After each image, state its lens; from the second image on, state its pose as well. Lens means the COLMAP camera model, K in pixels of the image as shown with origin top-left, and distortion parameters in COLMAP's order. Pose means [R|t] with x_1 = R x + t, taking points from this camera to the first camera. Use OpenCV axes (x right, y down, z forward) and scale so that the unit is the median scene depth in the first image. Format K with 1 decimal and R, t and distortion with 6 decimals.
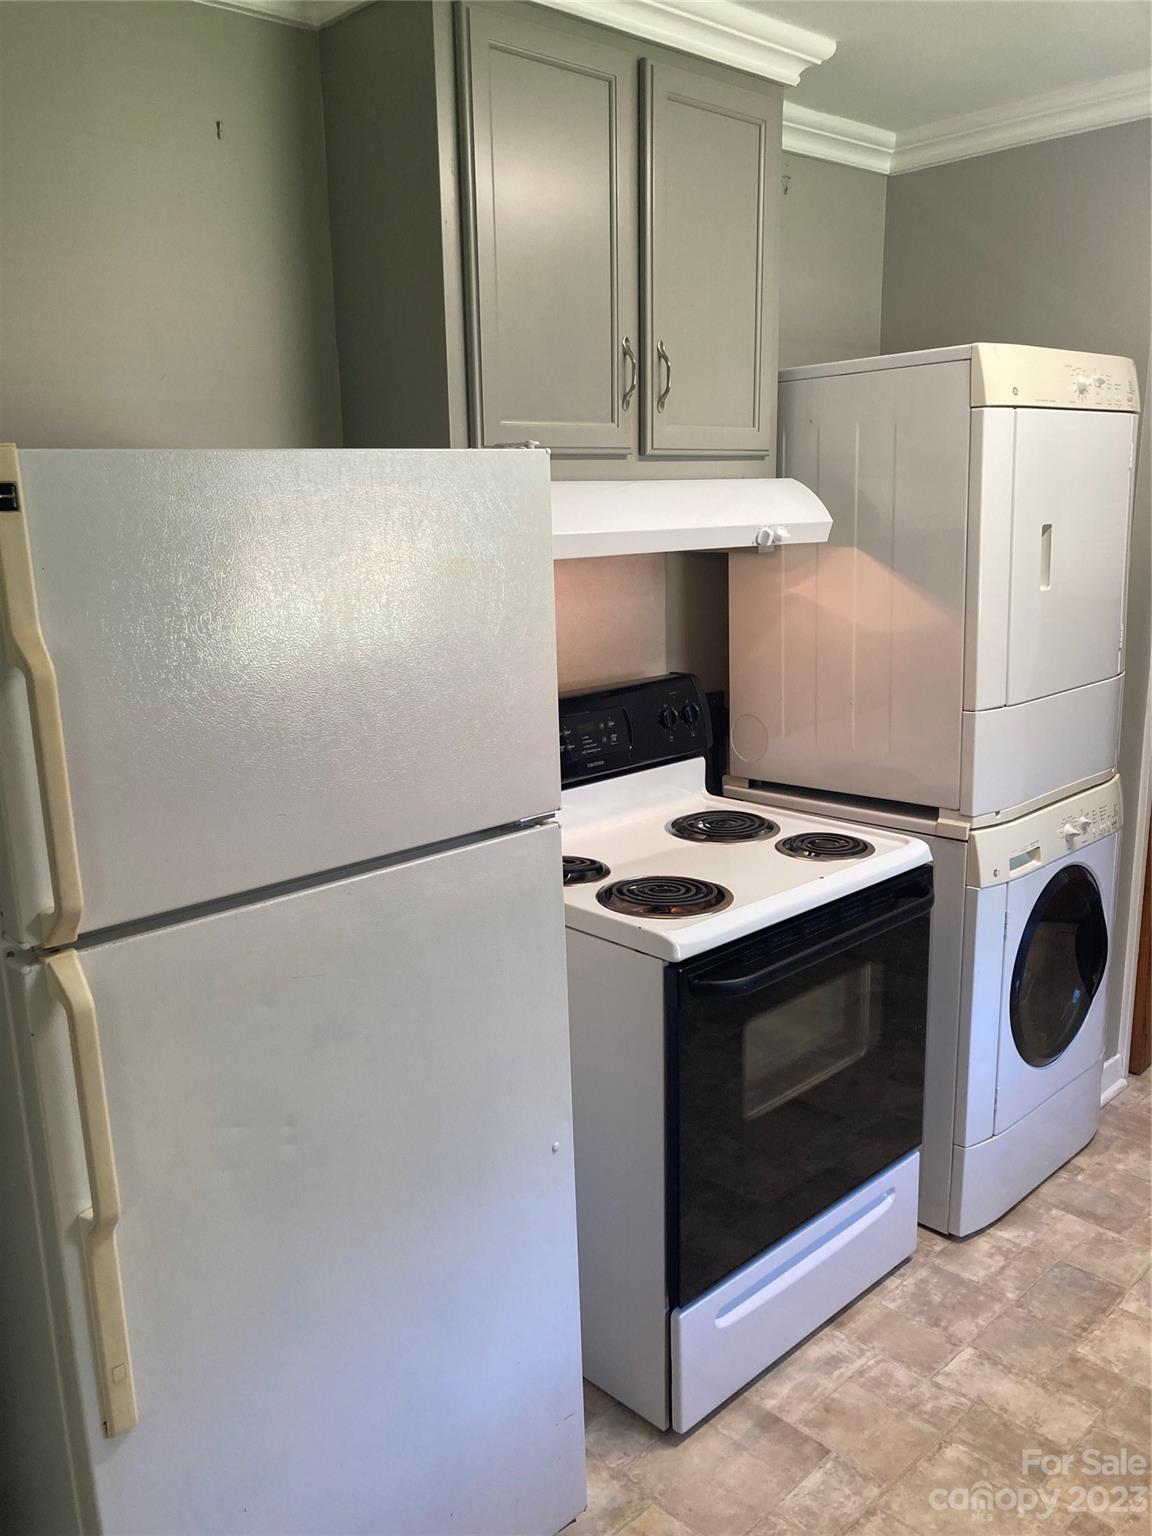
lens RADIAL K [[1246.7, 0, 566.1], [0, 1246.7, 775.6], [0, 0, 1]] dist [0.045323, -0.051259]
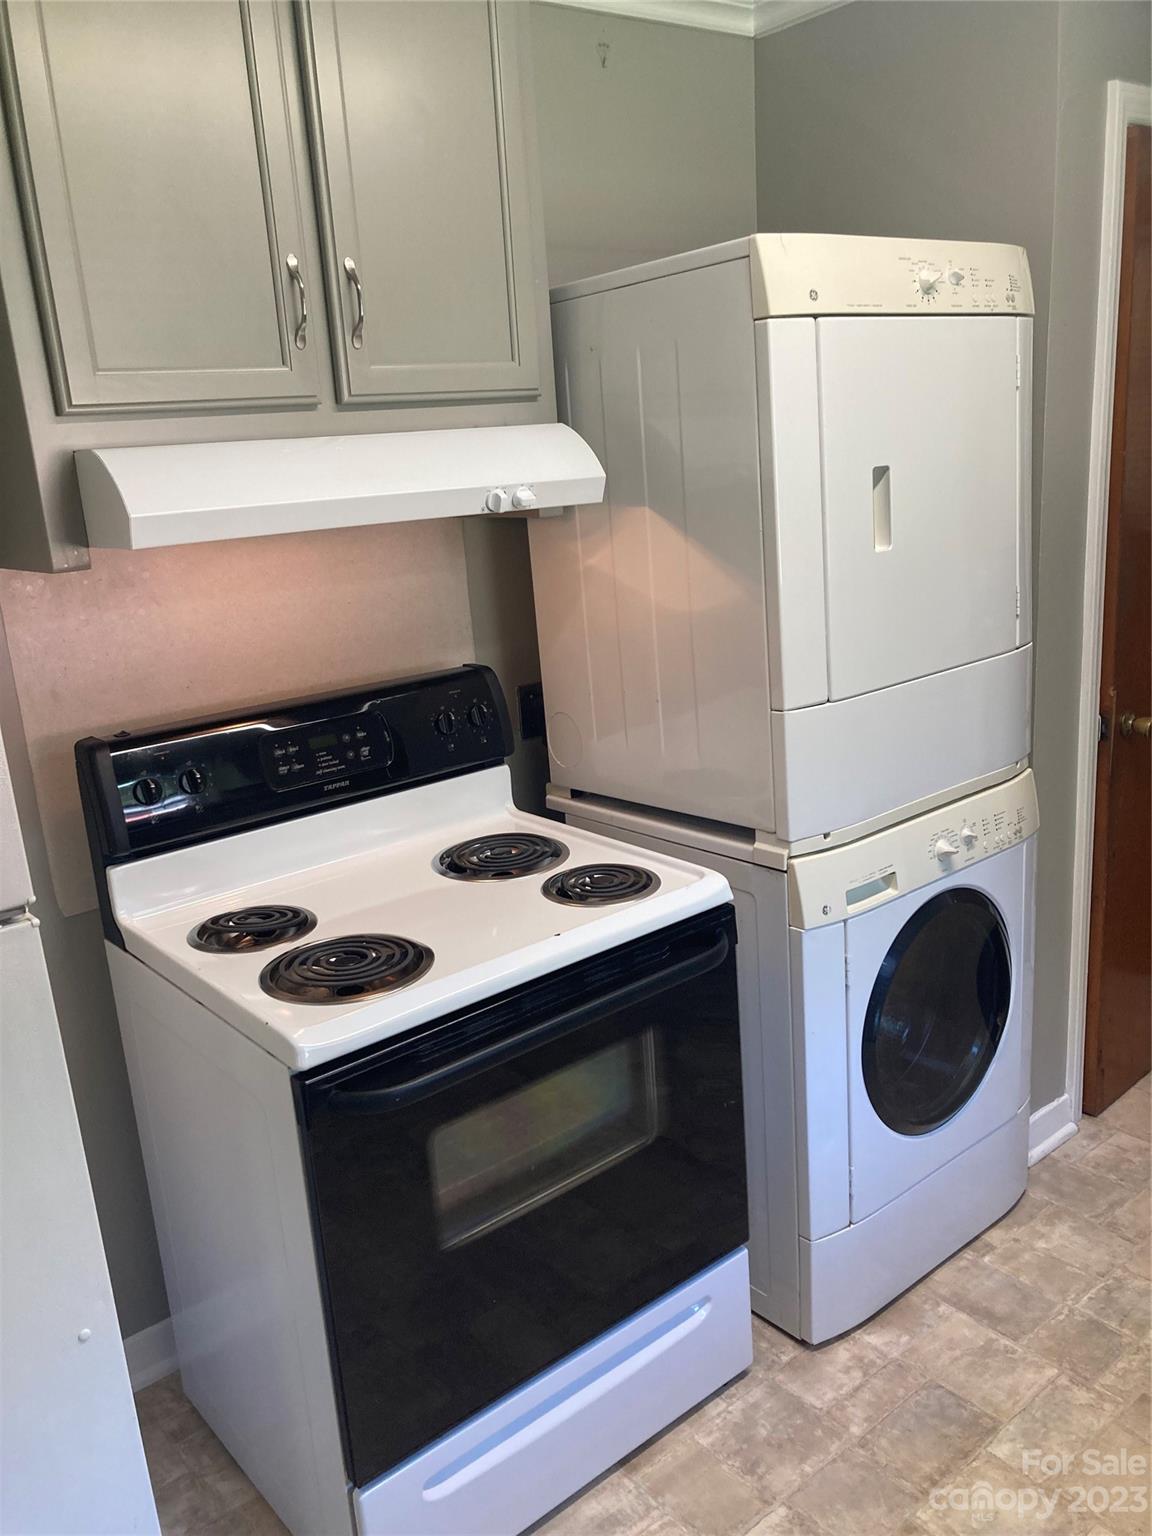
lens RADIAL K [[1246.7, 0, 572.4], [0, 1246.7, 776.6], [0, 0, 1]] dist [0.045323, -0.051259]
pose [[0.995689, -0.026167, -0.088983, 0.256029], [0.030006, 0.998664, 0.042078, -0.045889], [0.087763, -0.044566, 0.995144, 0.197897]]
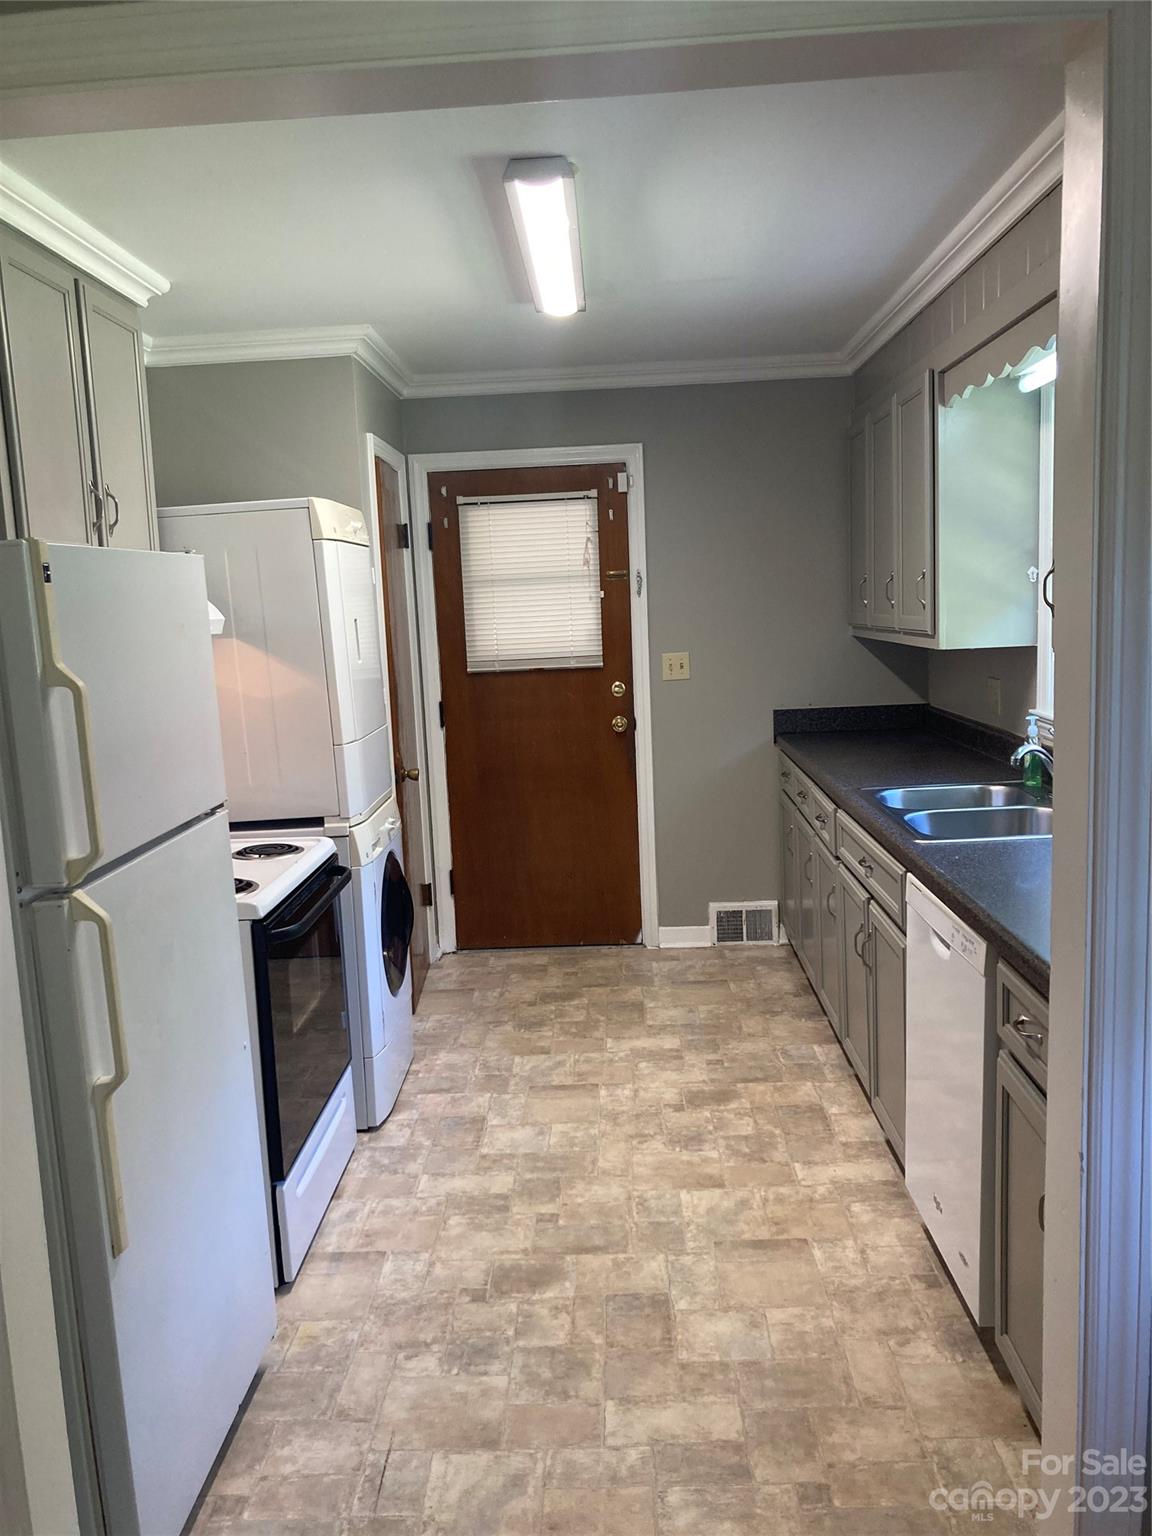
lens RADIAL K [[1246.7, 0, 542.2], [0, 1246.7, 775.8], [0, 0, 1]] dist [0.045323, -0.051259]
pose [[0.726746, -0.107829, 0.678390, -0.477699], [0.183667, 0.982148, -0.040647, 0.083477], [-0.661896, 0.154138, 0.733577, -0.202231]]
